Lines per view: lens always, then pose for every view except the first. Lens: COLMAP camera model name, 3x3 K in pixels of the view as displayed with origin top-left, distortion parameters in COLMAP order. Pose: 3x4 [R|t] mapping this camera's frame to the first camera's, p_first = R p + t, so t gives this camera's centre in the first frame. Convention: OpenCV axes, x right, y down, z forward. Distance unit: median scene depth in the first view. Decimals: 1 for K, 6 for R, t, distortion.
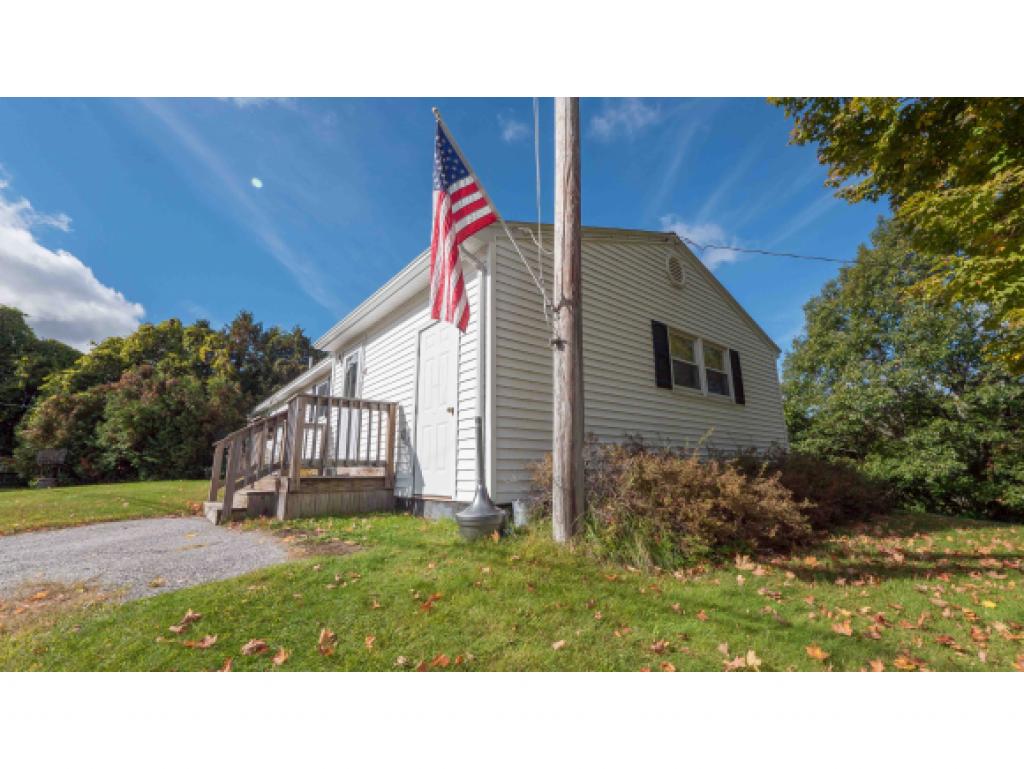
lens RADIAL K [[439.2, 0, 511.3], [0, 439.2, 380.7], [0, 0, 1]] dist [0.000986, 0.000174]
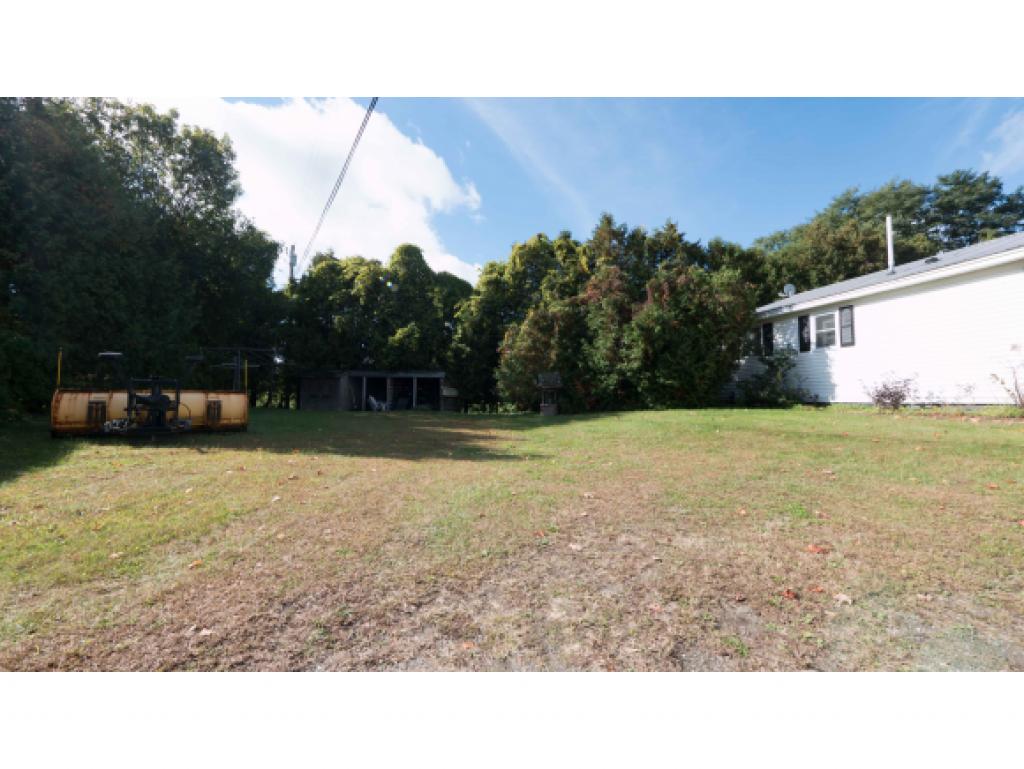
lens RADIAL K [[439.2, 0, 512.1], [0, 439.2, 385.5], [0, 0, 1]] dist [0.000986, 0.000174]
pose [[0.875221, -0.005397, -0.483693, -0.404303], [0.095756, 0.982083, 0.162309, 0.020162], [0.474151, -0.188373, 0.860056, 0.119868]]
